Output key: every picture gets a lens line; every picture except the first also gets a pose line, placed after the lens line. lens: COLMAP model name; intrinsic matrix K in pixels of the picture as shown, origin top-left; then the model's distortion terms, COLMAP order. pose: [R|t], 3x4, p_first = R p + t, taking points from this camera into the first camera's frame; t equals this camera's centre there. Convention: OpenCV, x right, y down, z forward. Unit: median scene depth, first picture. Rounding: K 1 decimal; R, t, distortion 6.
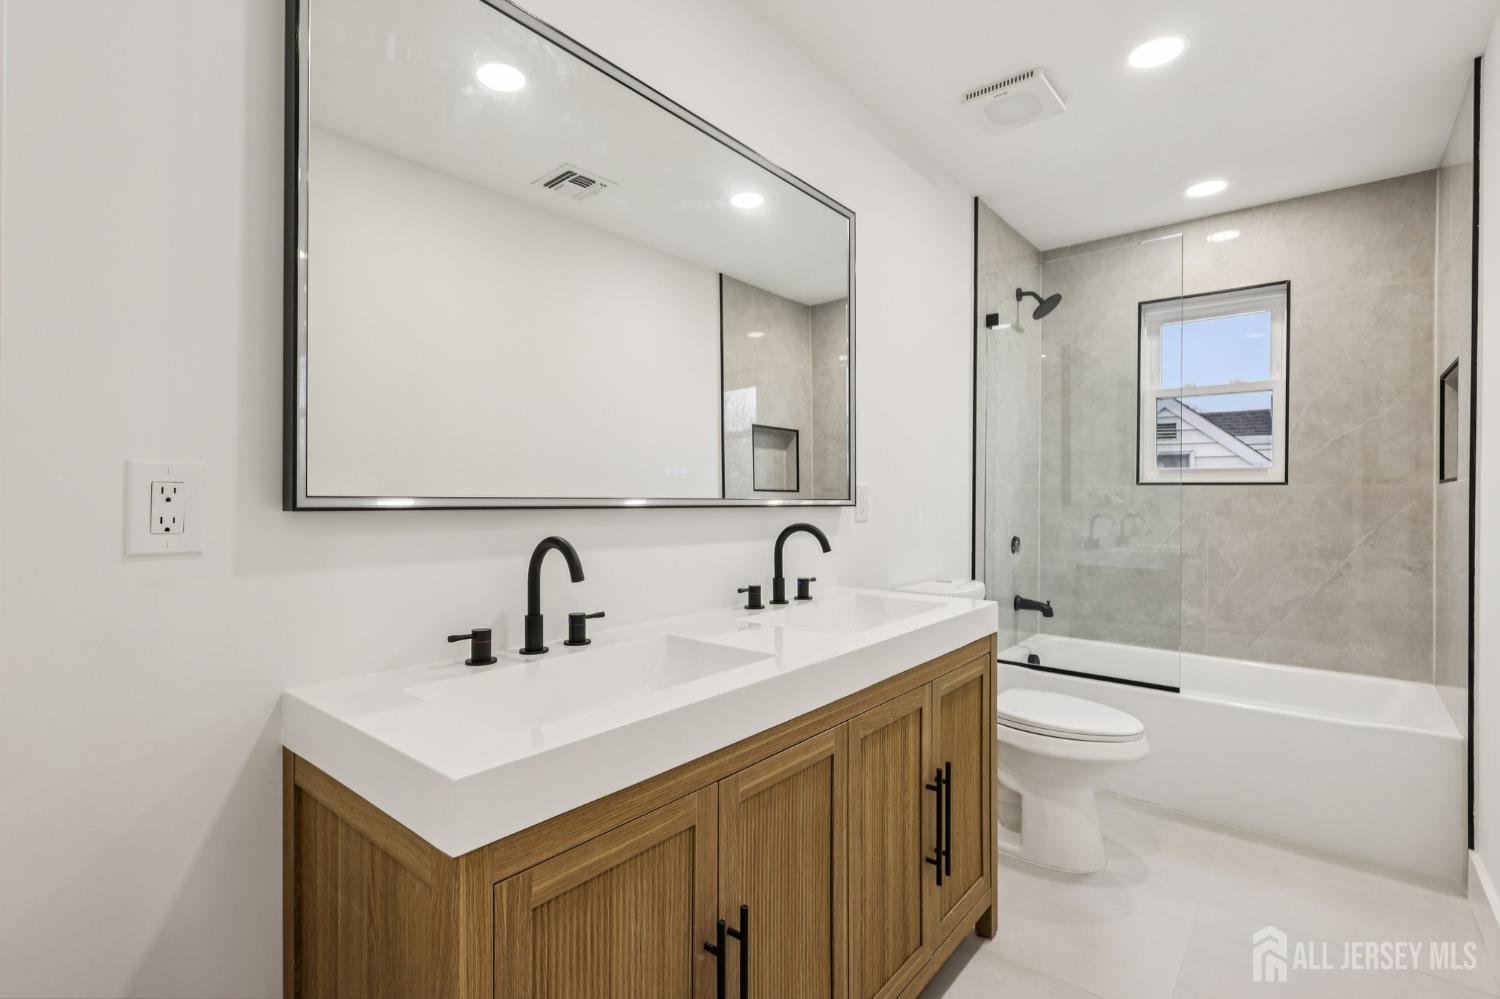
lens RADIAL K [[694.1, 0, 738.7], [0, 694.1, 511.4], [0, 0, 1]] dist [-0.006482, 0.003062]
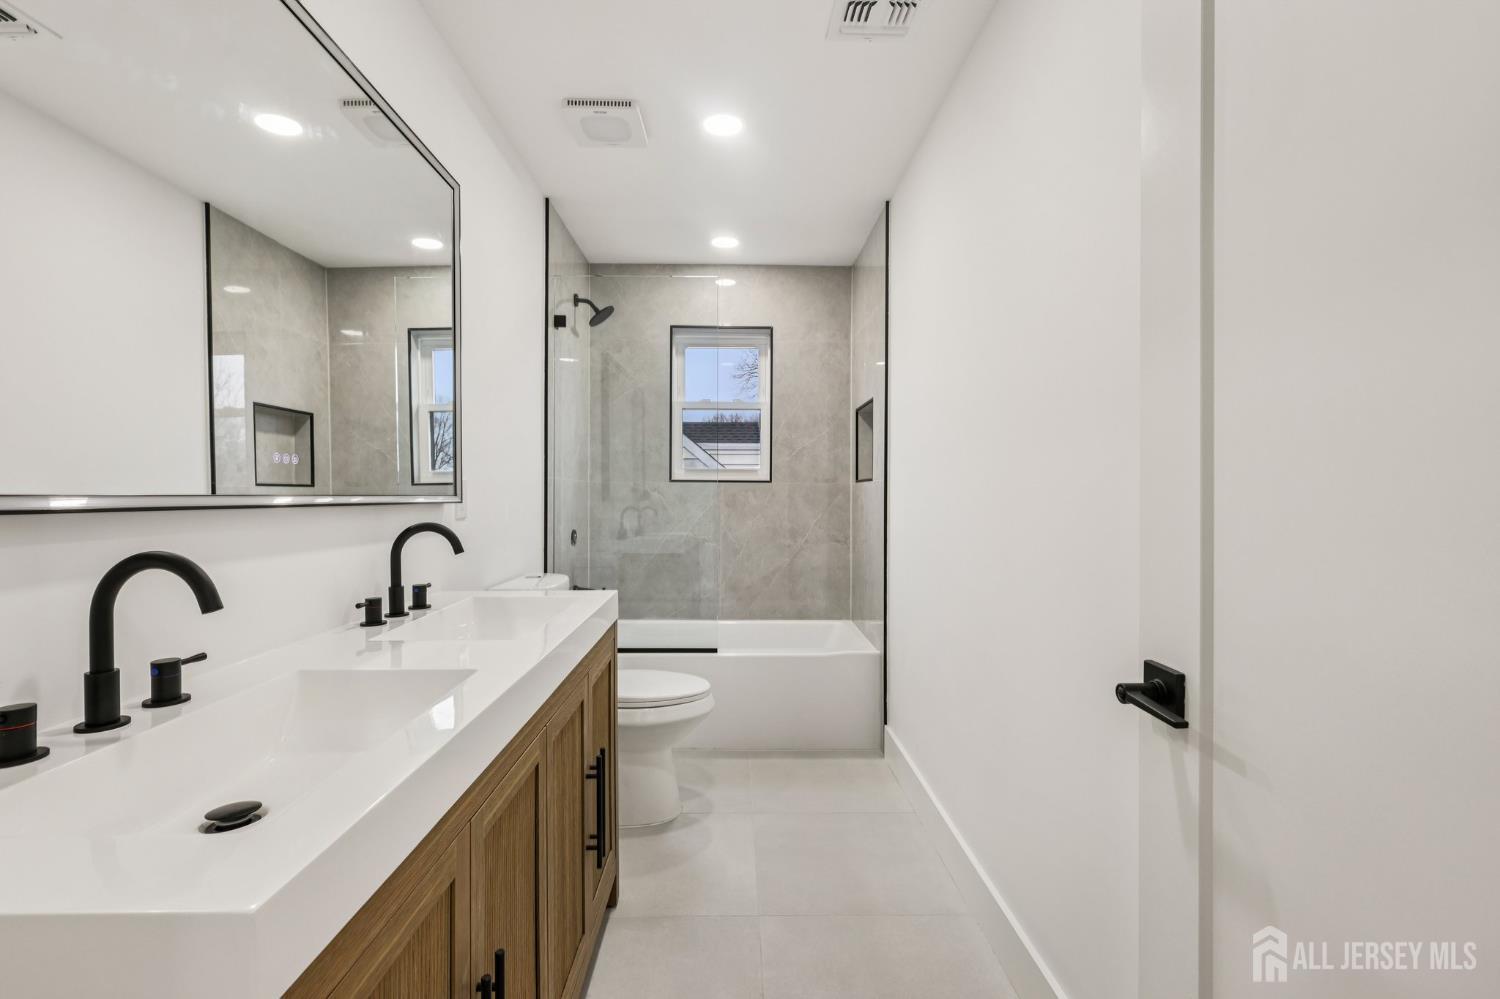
lens RADIAL K [[694.1, 0, 745.3], [0, 694.1, 509.7], [0, 0, 1]] dist [-0.006482, 0.003062]
pose [[0.754125, -0.018542, 0.656469, -0.117382], [0.016016, 0.999823, 0.009842, -0.000897], [-0.656536, 0.003092, 0.754289, 0.041913]]
